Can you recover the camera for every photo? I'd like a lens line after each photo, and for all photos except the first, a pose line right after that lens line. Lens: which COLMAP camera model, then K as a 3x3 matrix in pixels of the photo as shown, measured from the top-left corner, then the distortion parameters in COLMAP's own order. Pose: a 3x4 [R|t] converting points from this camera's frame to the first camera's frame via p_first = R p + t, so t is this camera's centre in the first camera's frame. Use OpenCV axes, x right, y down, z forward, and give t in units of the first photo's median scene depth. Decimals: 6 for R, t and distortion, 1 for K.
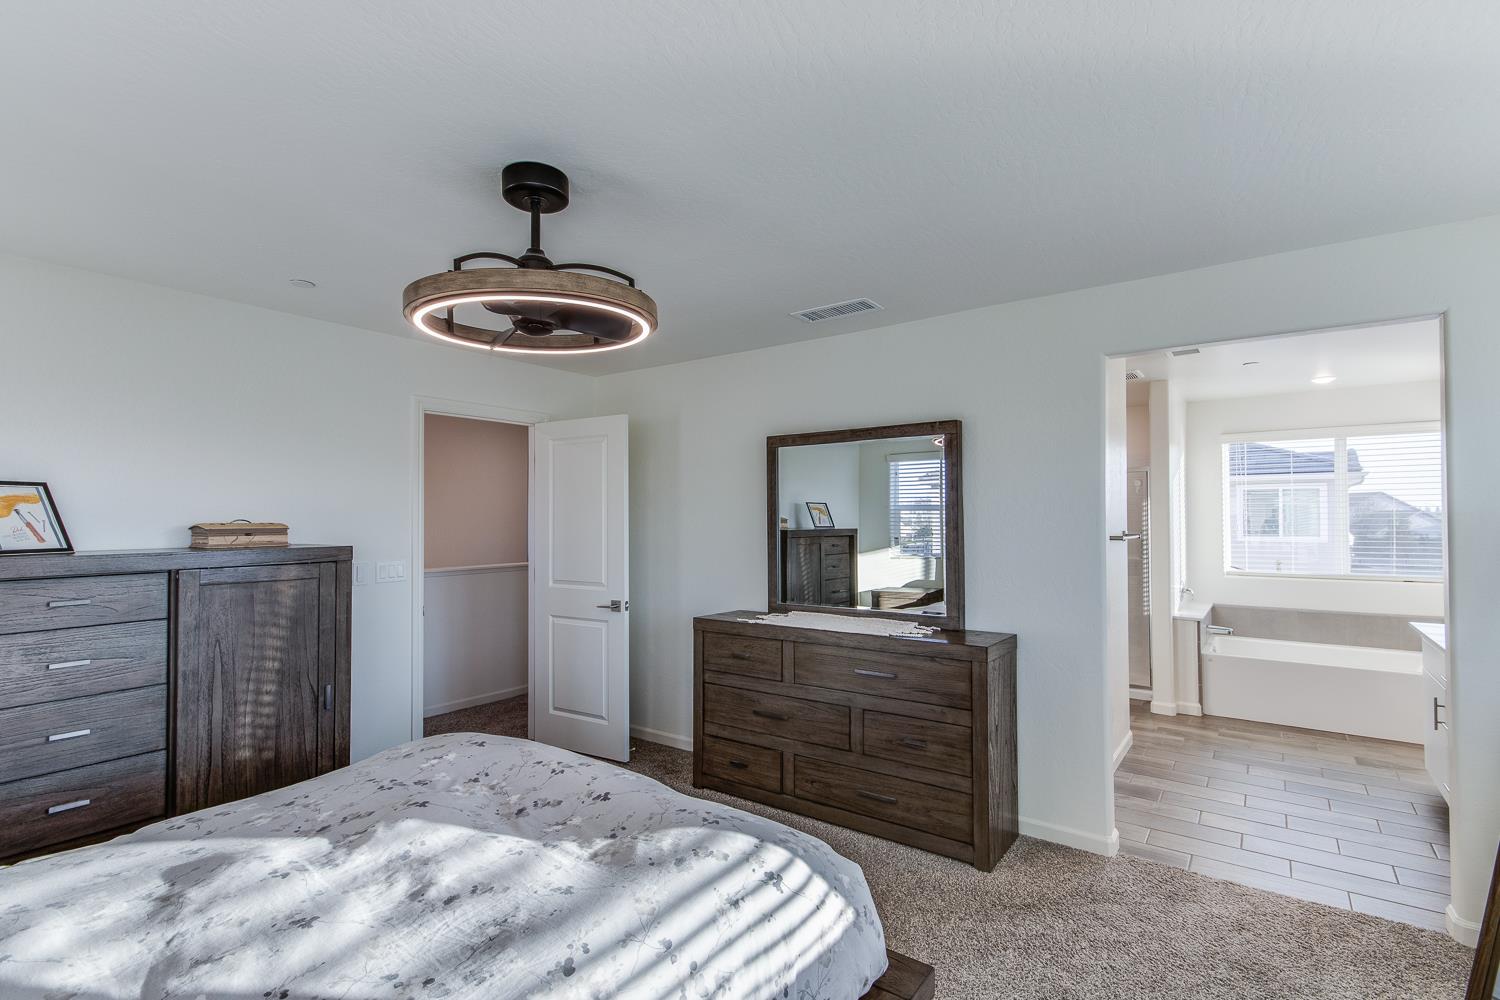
lens RADIAL K [[690.9, 0, 760.9], [0, 690.9, 505.2], [0, 0, 1]] dist [0.026414, -0.005807]
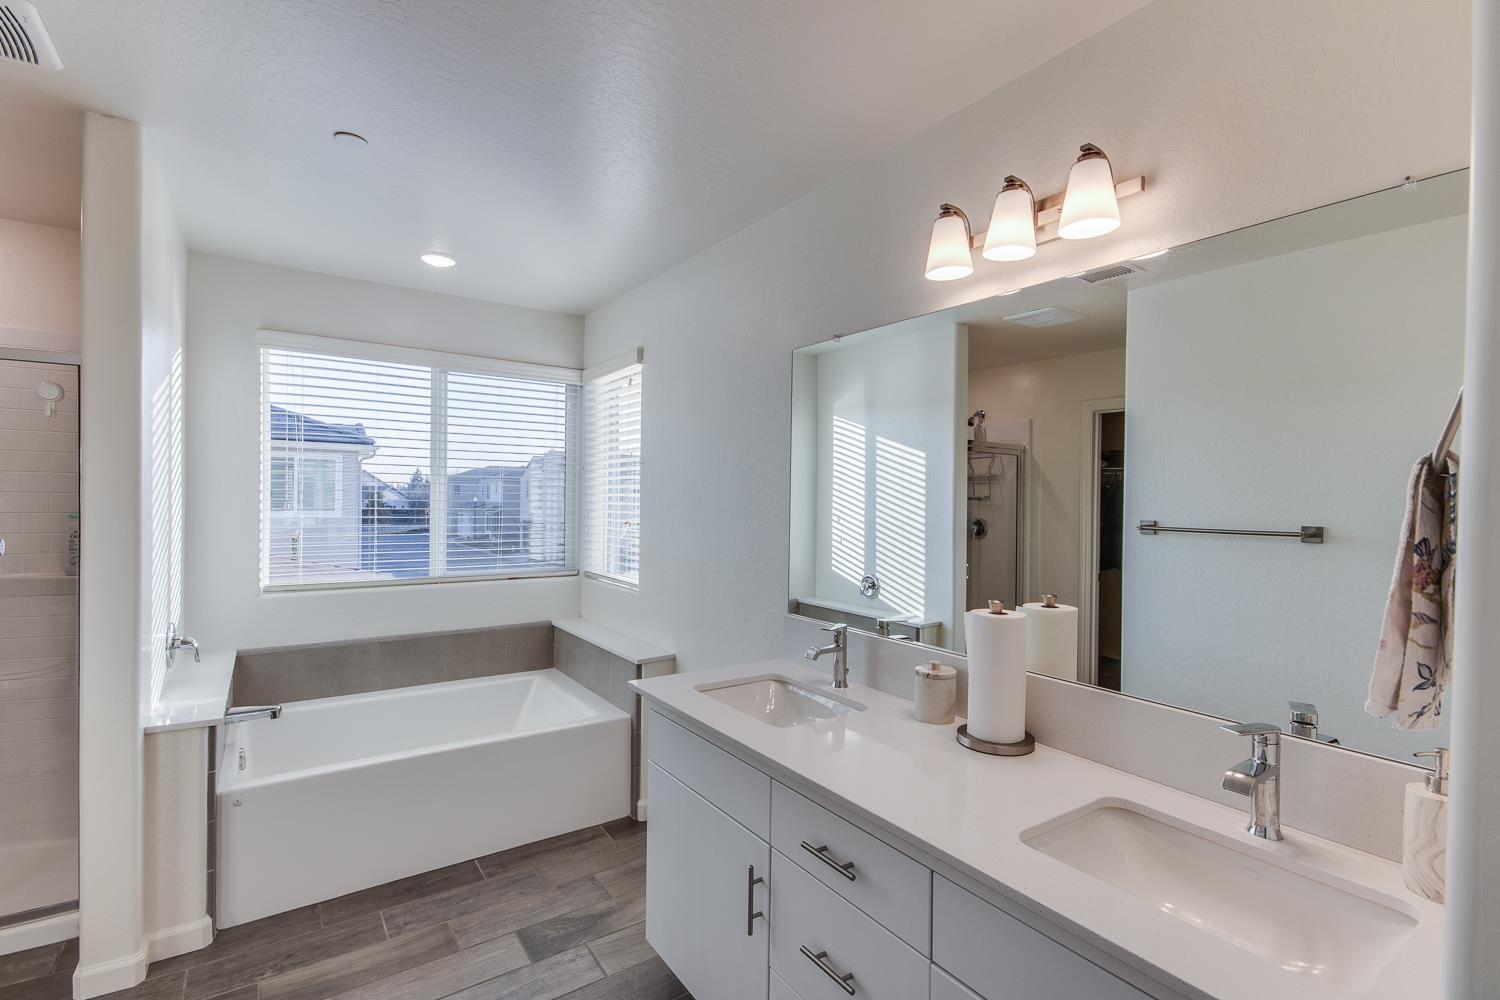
lens RADIAL K [[690.9, 0, 760.7], [0, 690.9, 508.9], [0, 0, 1]] dist [0.026414, -0.005807]
pose [[0.318689, -0.008083, 0.947825, 0.314568], [-0.034638, 0.999196, 0.020168, 0.010417], [-0.947226, -0.039258, 0.318153, 0.529417]]
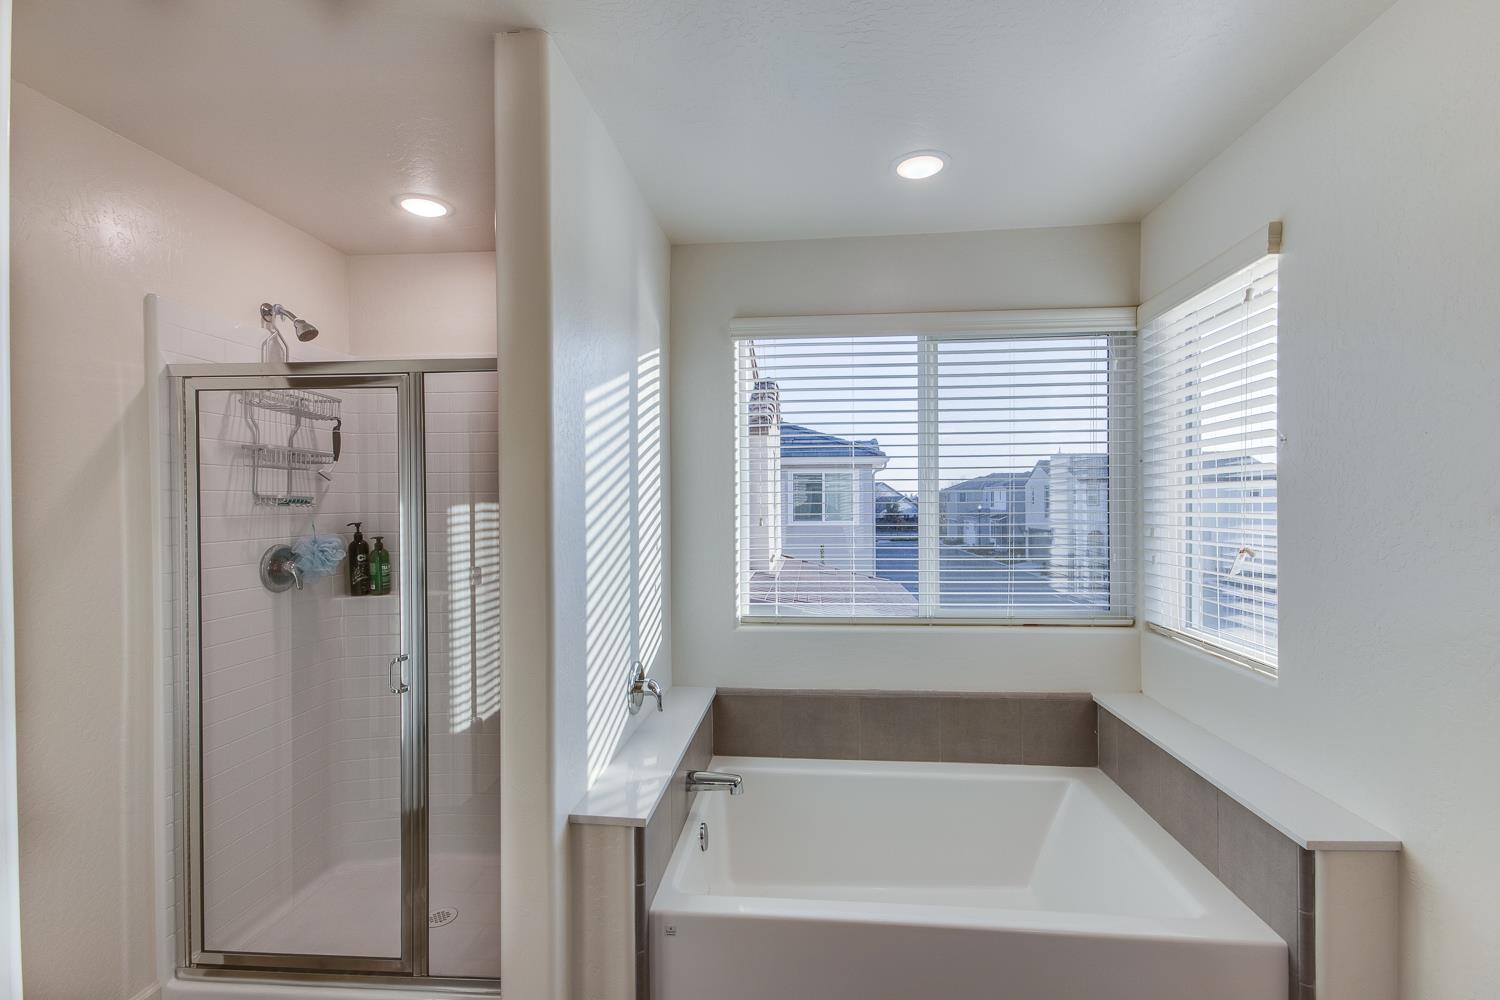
lens RADIAL K [[690.9, 0, 751.0], [0, 690.9, 505.4], [0, 0, 1]] dist [0.026414, -0.005807]
pose [[0.859033, -0.005166, 0.511894, 0.496091], [-0.005840, 0.999785, 0.019890, 0.011542], [-0.511887, -0.020076, 0.858818, 0.683651]]
